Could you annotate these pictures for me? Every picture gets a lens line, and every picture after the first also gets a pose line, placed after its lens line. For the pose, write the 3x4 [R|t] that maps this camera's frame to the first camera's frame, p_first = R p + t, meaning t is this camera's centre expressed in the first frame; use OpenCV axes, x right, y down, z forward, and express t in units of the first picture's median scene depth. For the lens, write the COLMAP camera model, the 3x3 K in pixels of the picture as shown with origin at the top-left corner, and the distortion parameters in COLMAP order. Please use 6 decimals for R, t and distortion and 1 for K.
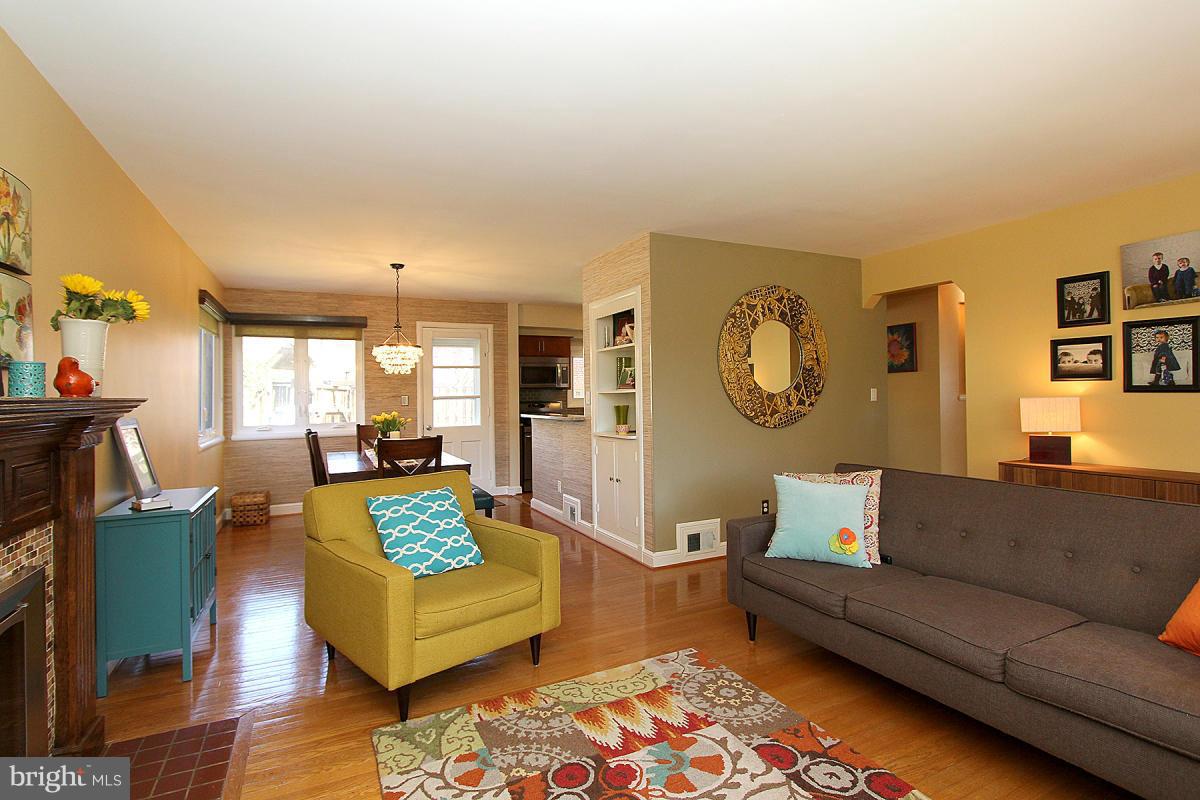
lens RADIAL K [[574.7, 0, 594.8], [0, 574.7, 387.0], [0, 0, 1]] dist [-0.014118, -0.000357]
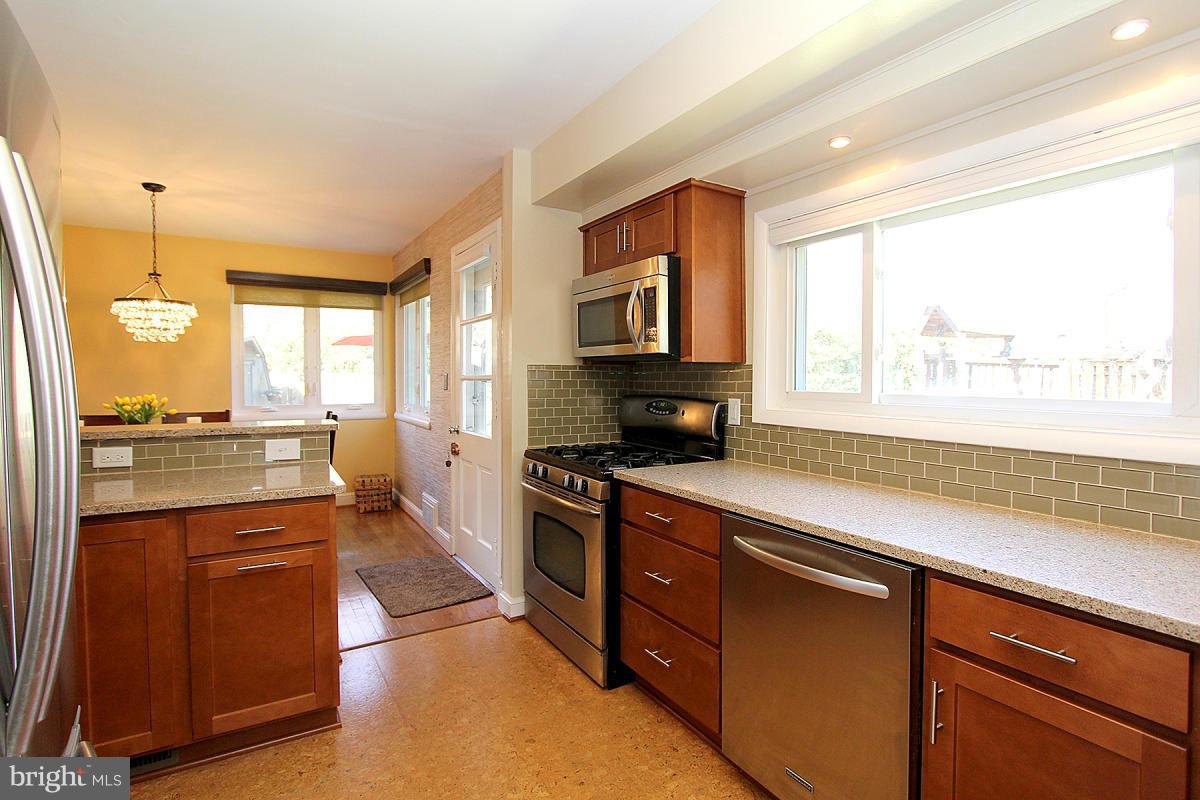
lens RADIAL K [[579.6, 0, 595.1], [0, 579.6, 337.3], [0, 0, 1]] dist [-0.011397, 0.000025]
pose [[0.088431, -0.047687, -0.994940, 0.438153], [0.007355, 0.998857, -0.047221, 0.009764], [0.996055, -0.003142, 0.088680, 1.559133]]
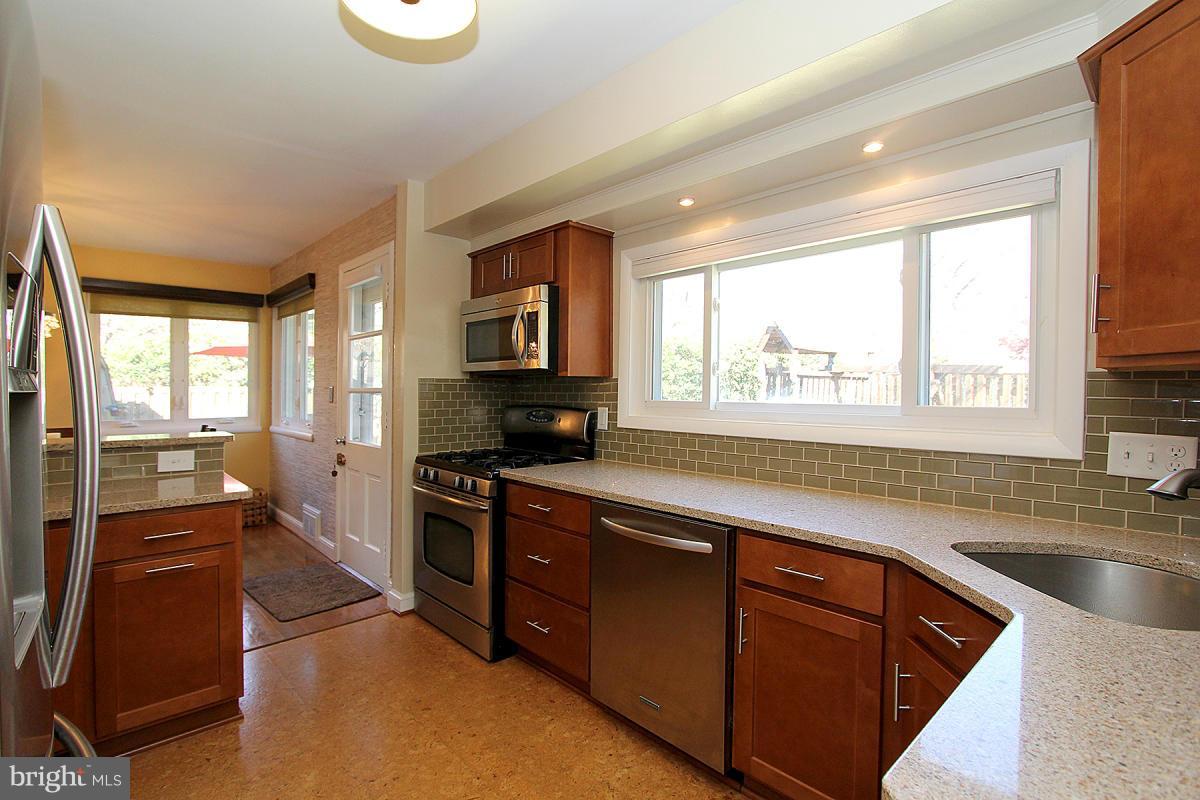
lens RADIAL K [[563.5, 0, 583.3], [0, 563.5, 333.9], [0, 0, 1]] dist [-0.005006, -0.000476]
pose [[0.283432, -0.073565, -0.956167, 0.499882], [0.006697, 0.997181, -0.074735, 0.008091], [0.958969, 0.014779, 0.283125, 1.539462]]
